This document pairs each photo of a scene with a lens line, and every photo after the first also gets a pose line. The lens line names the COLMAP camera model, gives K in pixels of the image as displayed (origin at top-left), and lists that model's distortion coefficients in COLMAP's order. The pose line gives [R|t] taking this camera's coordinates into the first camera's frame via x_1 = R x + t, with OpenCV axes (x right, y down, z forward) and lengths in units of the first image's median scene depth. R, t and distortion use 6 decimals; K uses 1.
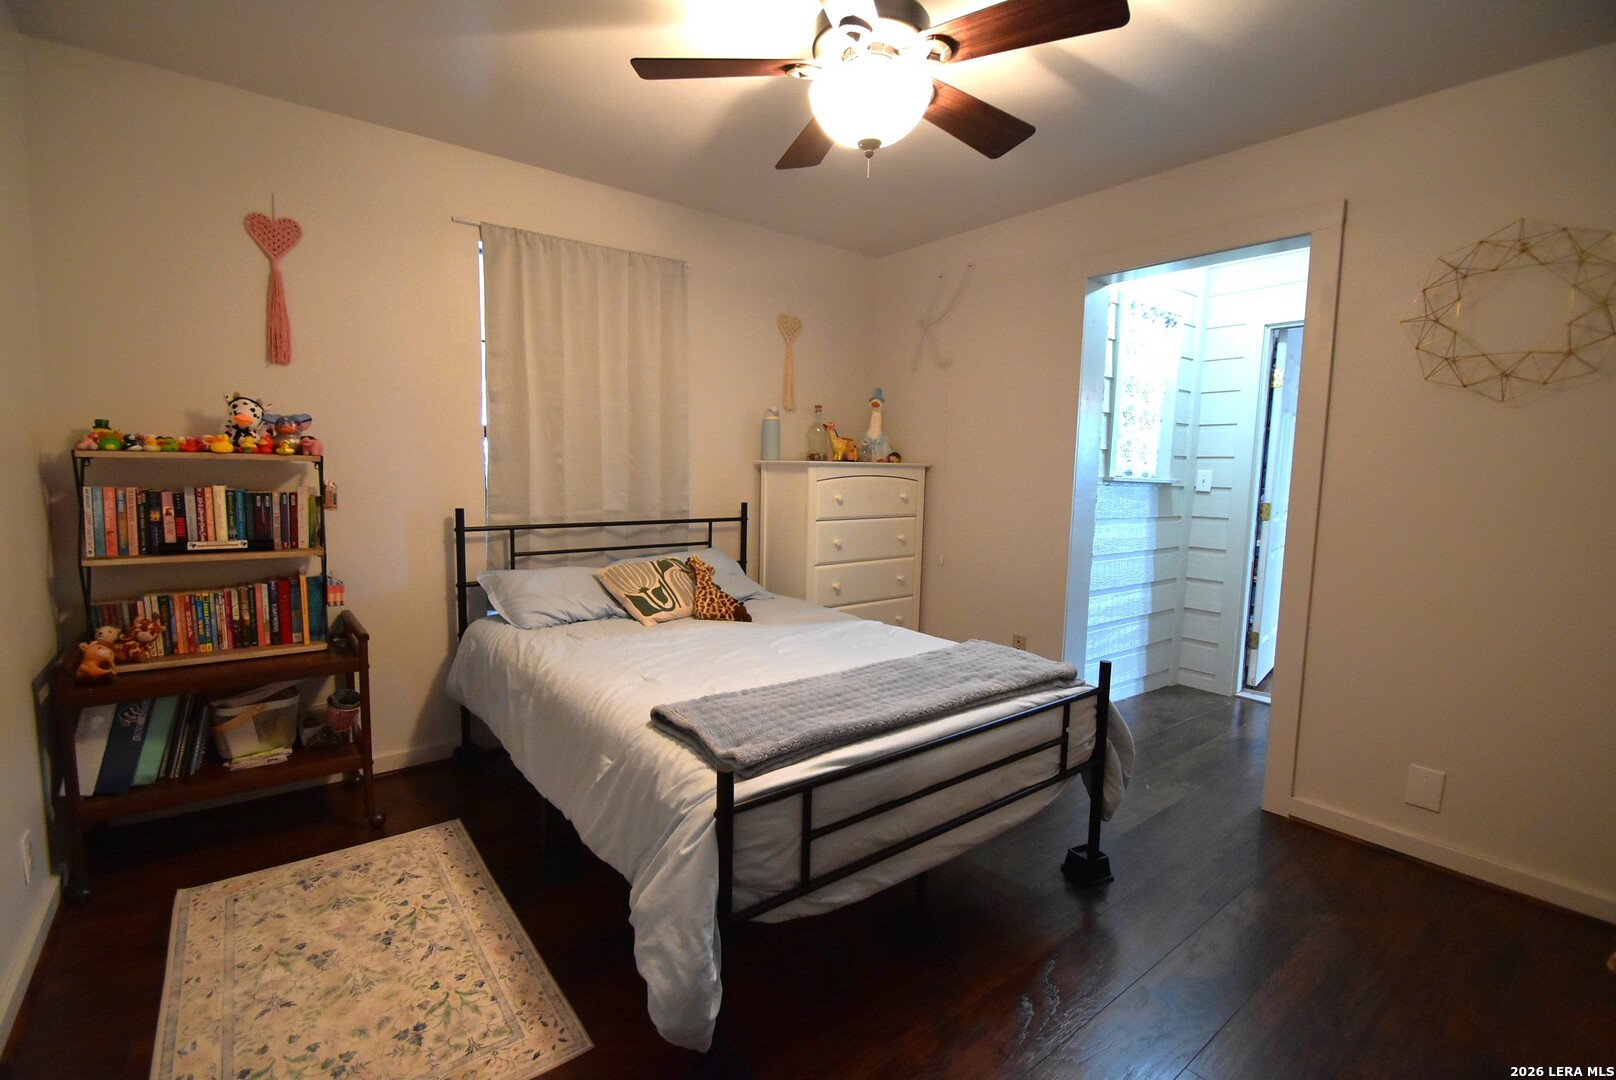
lens RADIAL K [[715.4, 0, 808.0], [0, 715.4, 540.0], [0, 0, 1]] dist [-0.000546, -0.000047]
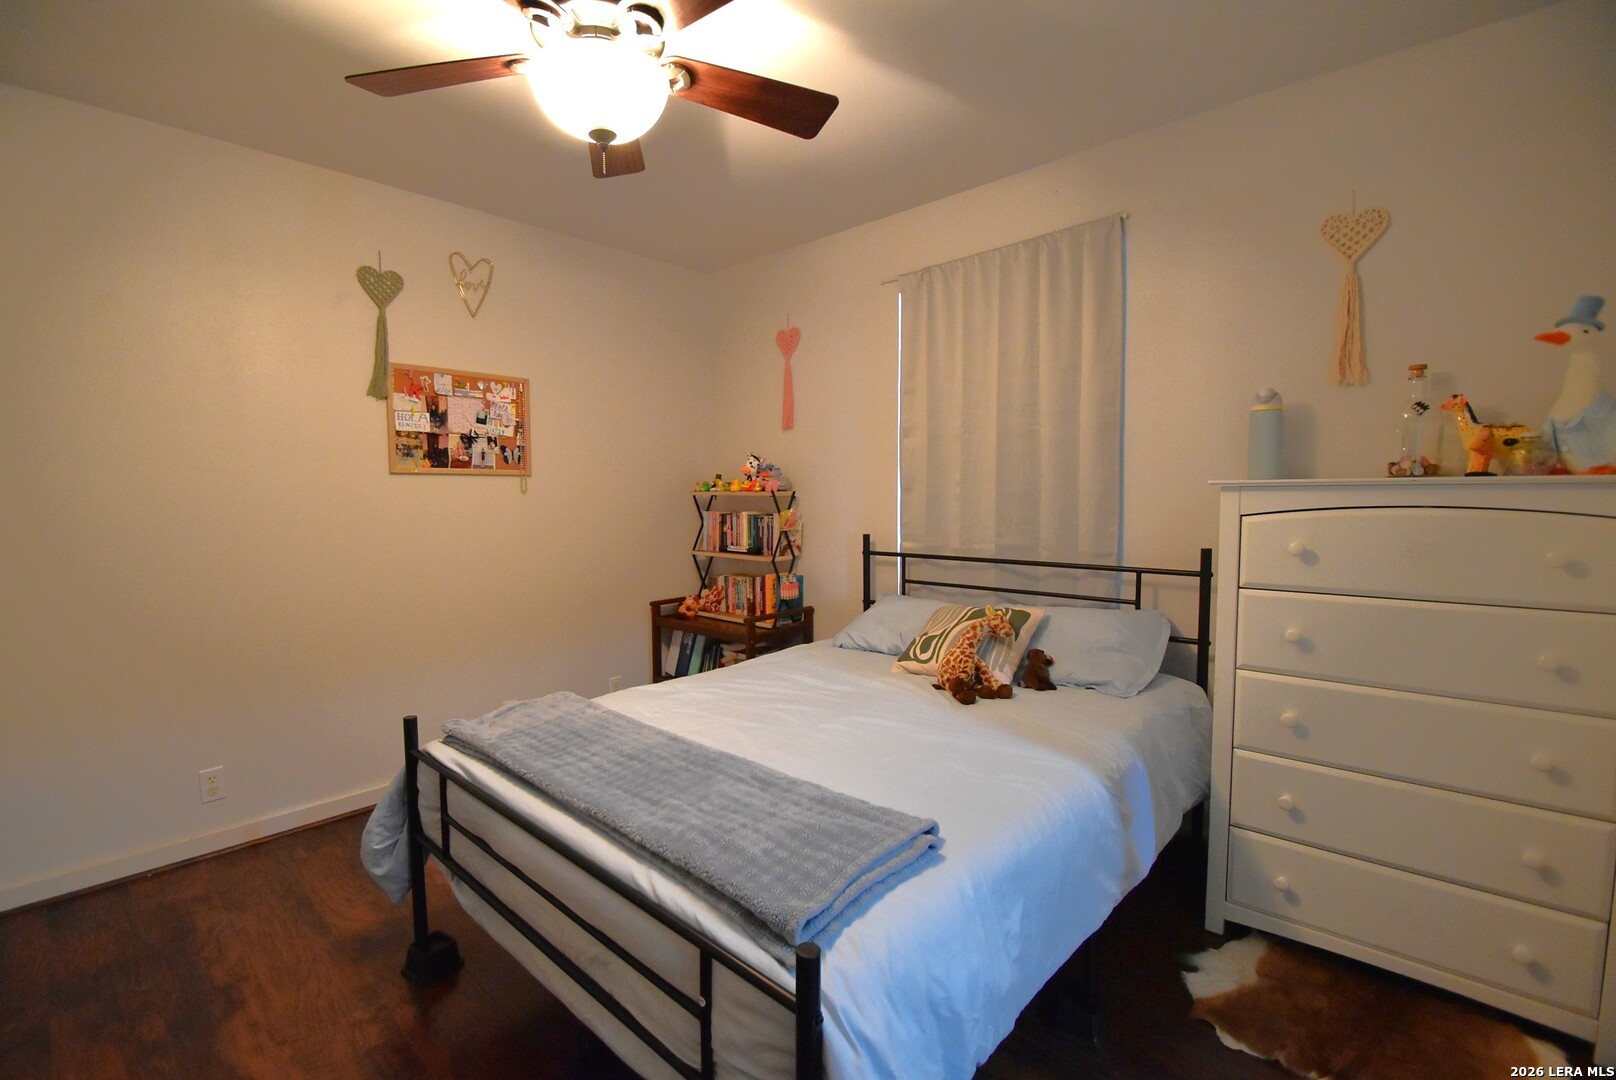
lens RADIAL K [[734.9, 0, 808.0], [0, 734.9, 540.0], [0, 0, 1]] dist [0.001025, -0.000009]
pose [[0.147705, 0.045954, -0.987963, 0.768237], [-0.091405, 0.995279, 0.032629, -0.075408], [0.984799, 0.085486, 0.151208, 0.850504]]
